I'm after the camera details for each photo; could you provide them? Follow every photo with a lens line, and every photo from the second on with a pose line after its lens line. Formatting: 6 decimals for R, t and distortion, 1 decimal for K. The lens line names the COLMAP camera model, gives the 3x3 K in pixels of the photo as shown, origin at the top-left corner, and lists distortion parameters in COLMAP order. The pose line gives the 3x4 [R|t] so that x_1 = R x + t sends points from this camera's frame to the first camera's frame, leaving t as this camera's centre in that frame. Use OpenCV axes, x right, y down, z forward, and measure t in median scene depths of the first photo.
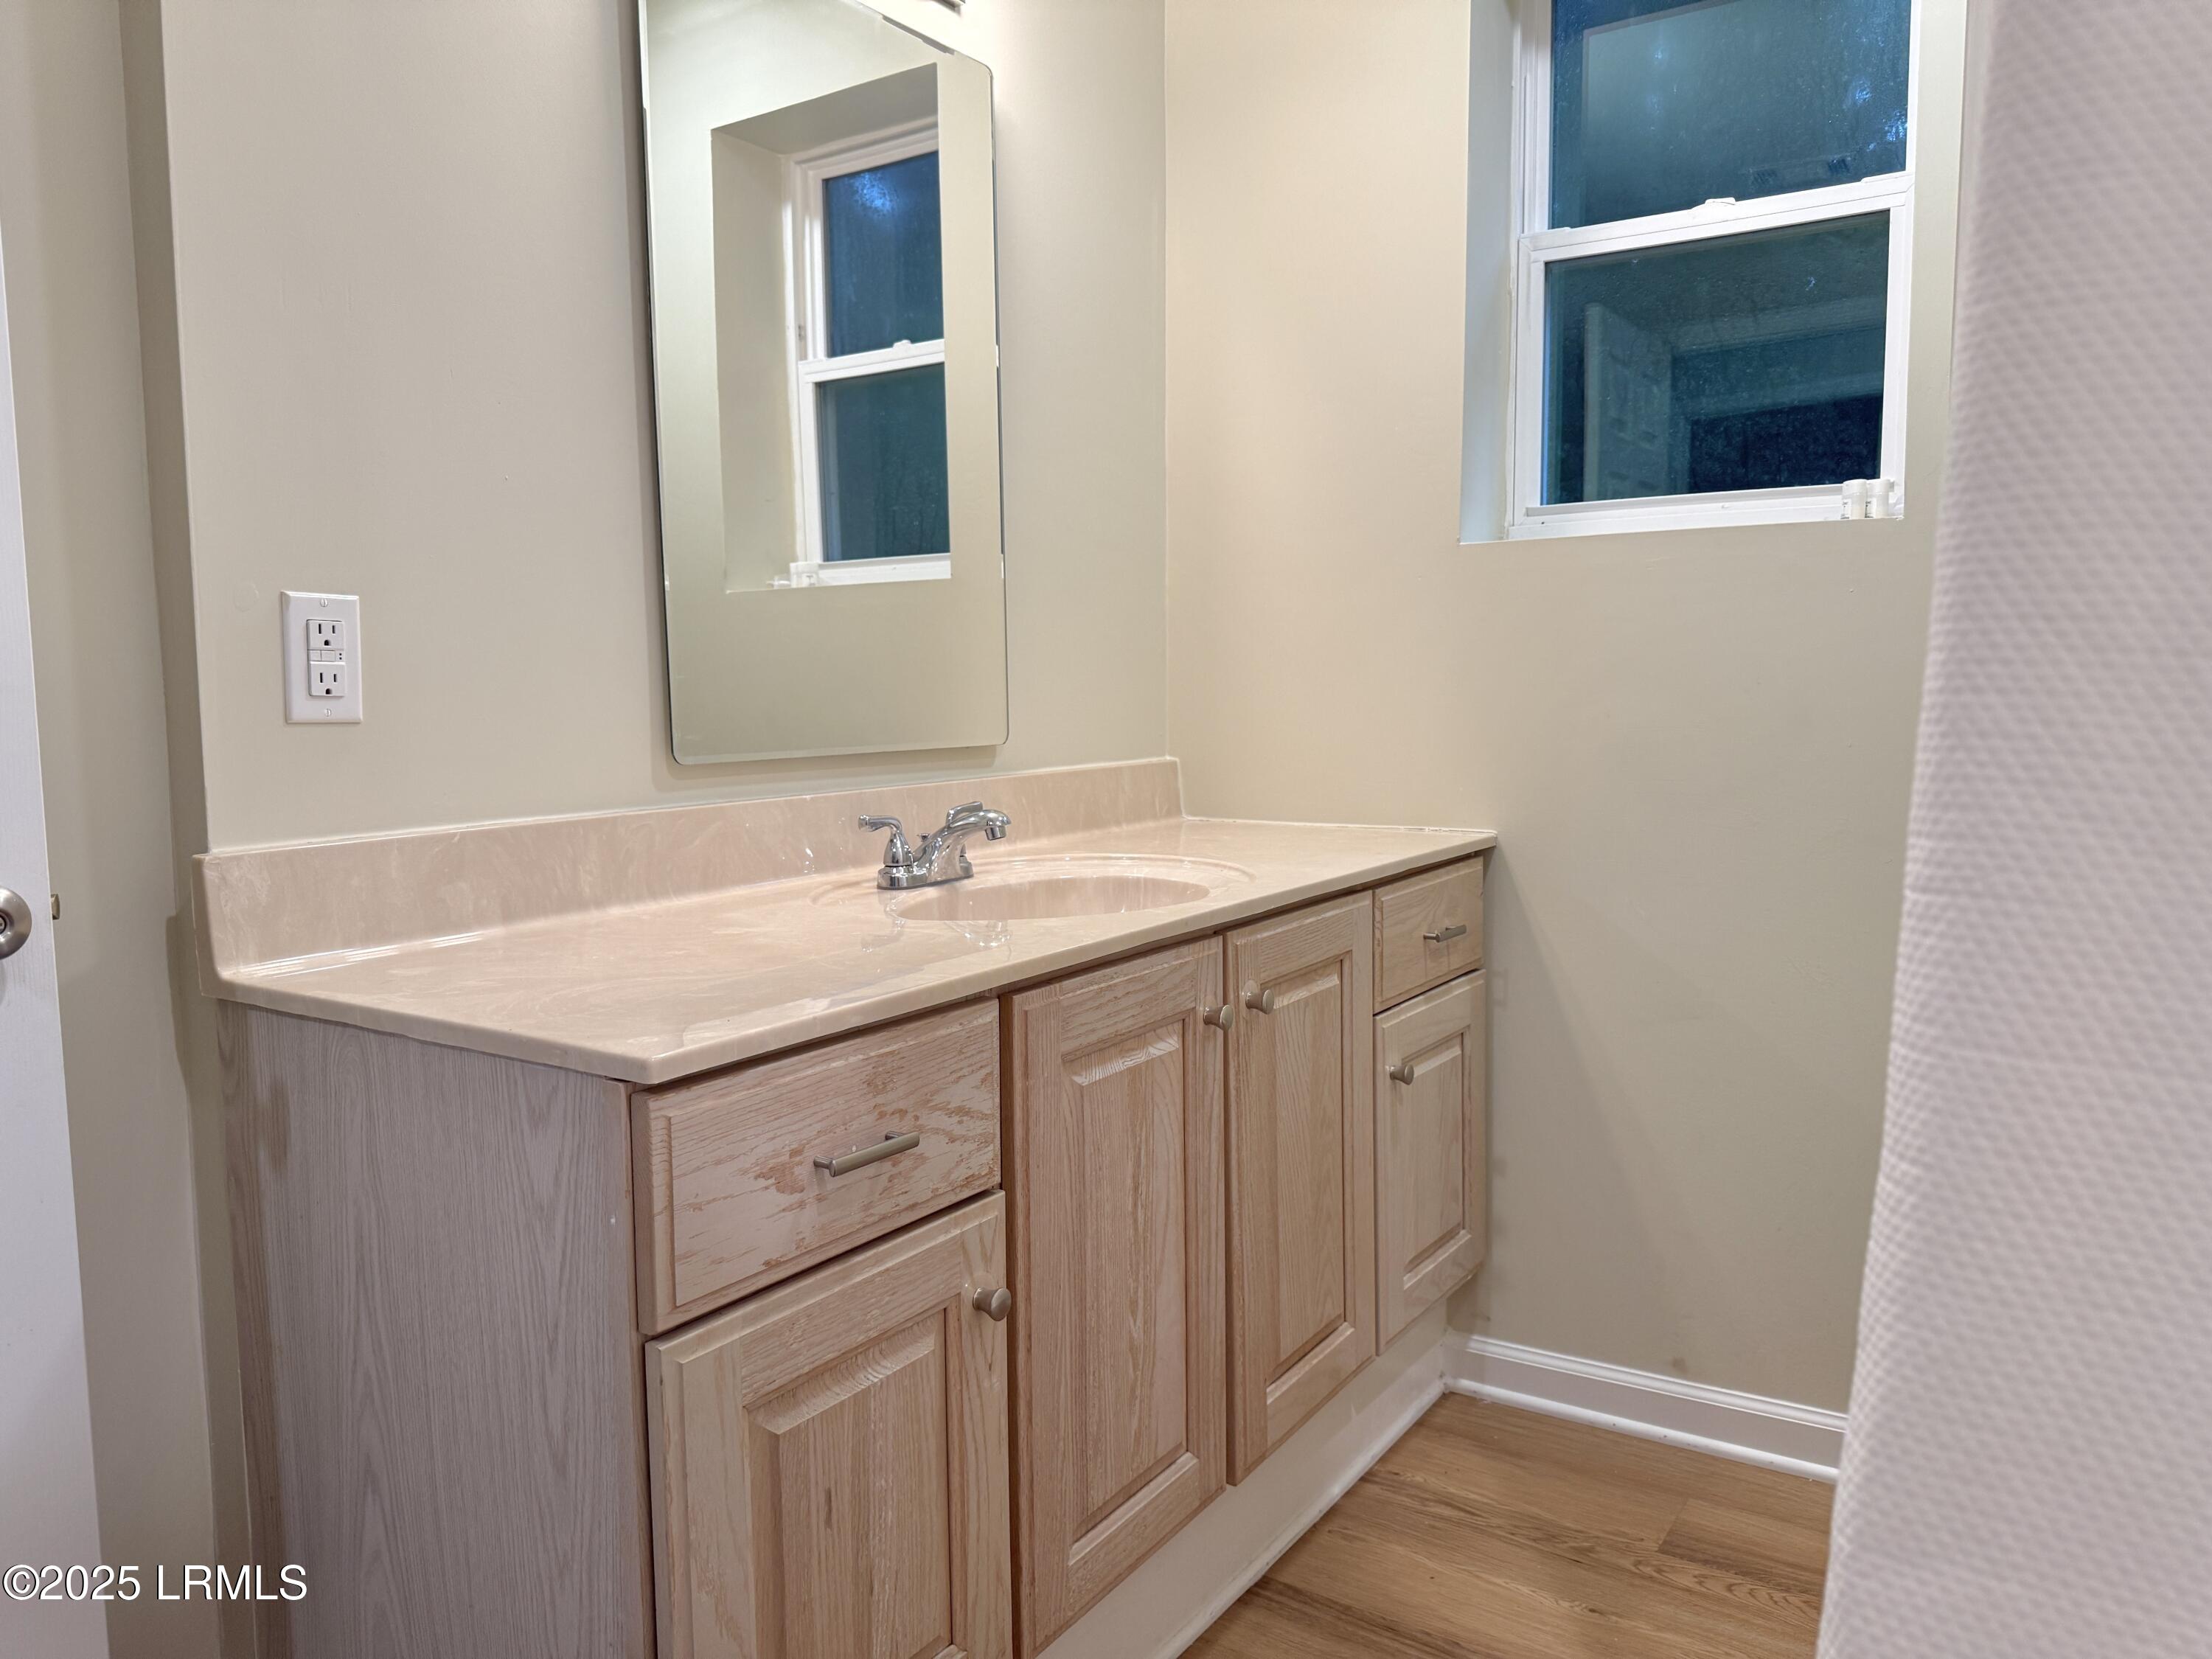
lens RADIAL K [[1568.7, 0, 1105.6], [0, 1568.7, 828.9], [0, 0, 1]] dist [0.009942, -0.015662]
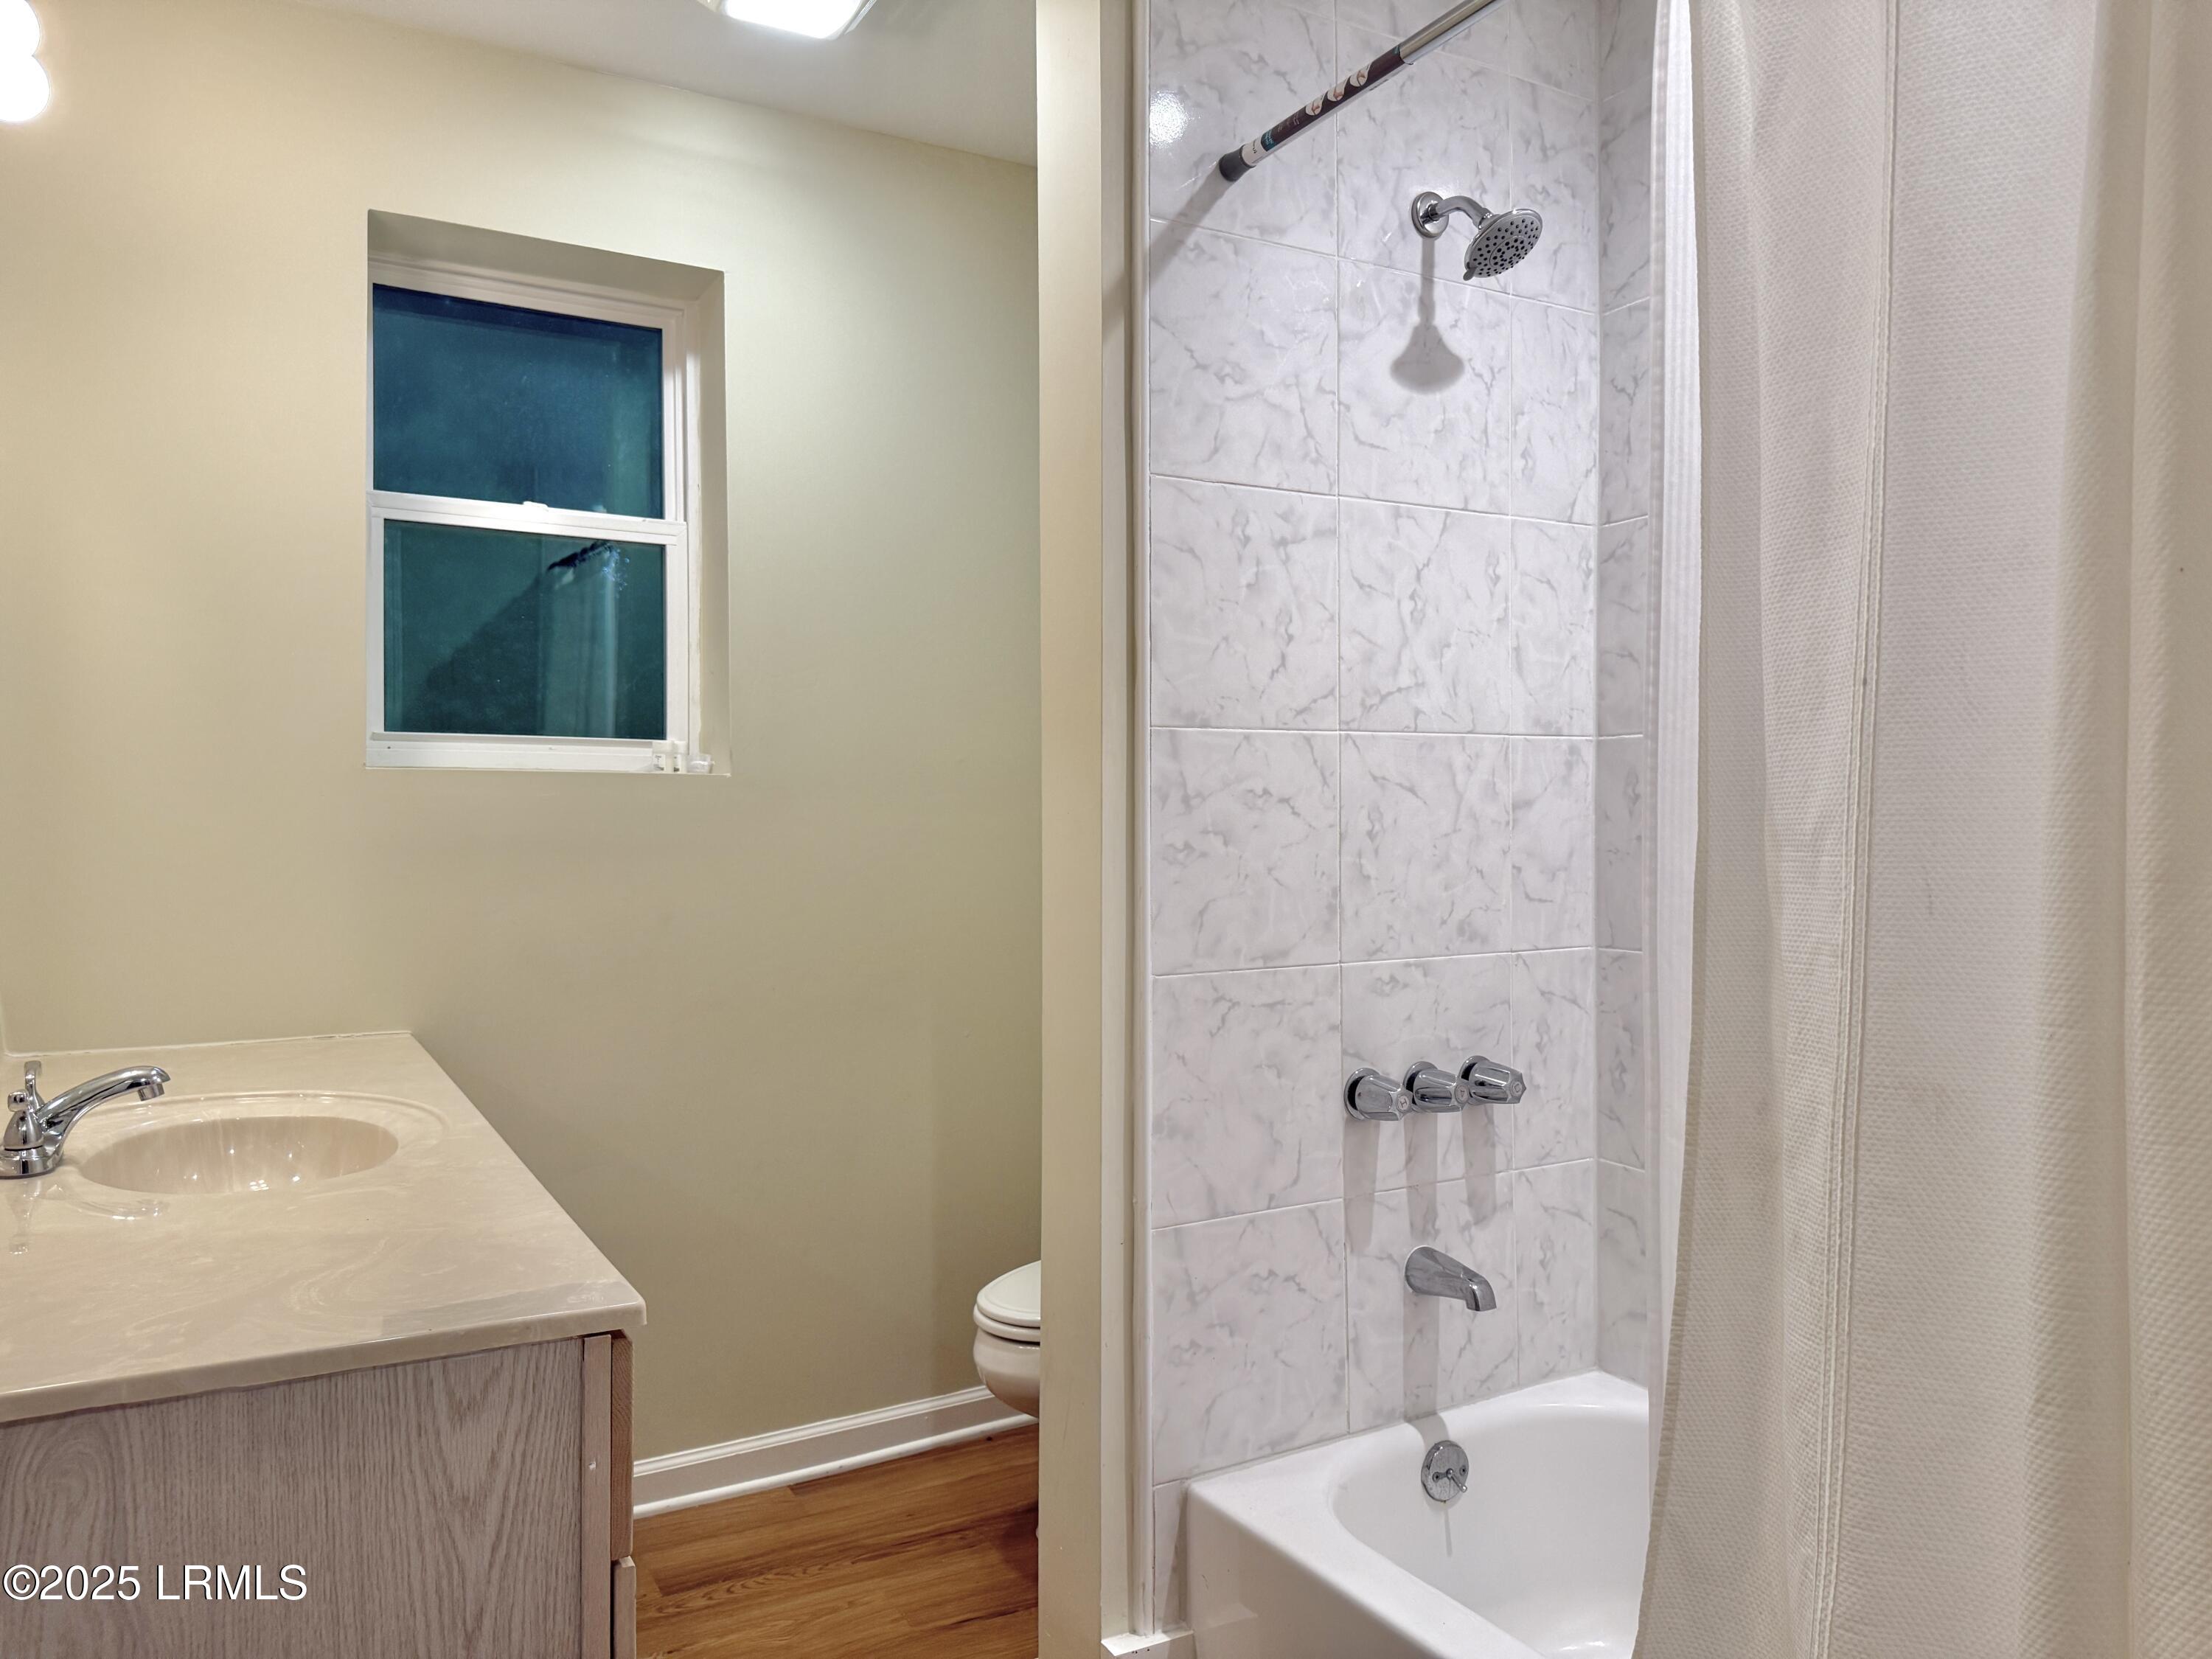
lens RADIAL K [[1568.7, 0, 1103.9], [0, 1568.7, 832.8], [0, 0, 1]] dist [0.009942, -0.015662]
pose [[0.445247, 0.007520, 0.895376, -0.670251], [0.072515, 0.996377, -0.044428, -0.069225], [-0.892467, 0.084709, 0.443088, 0.091097]]
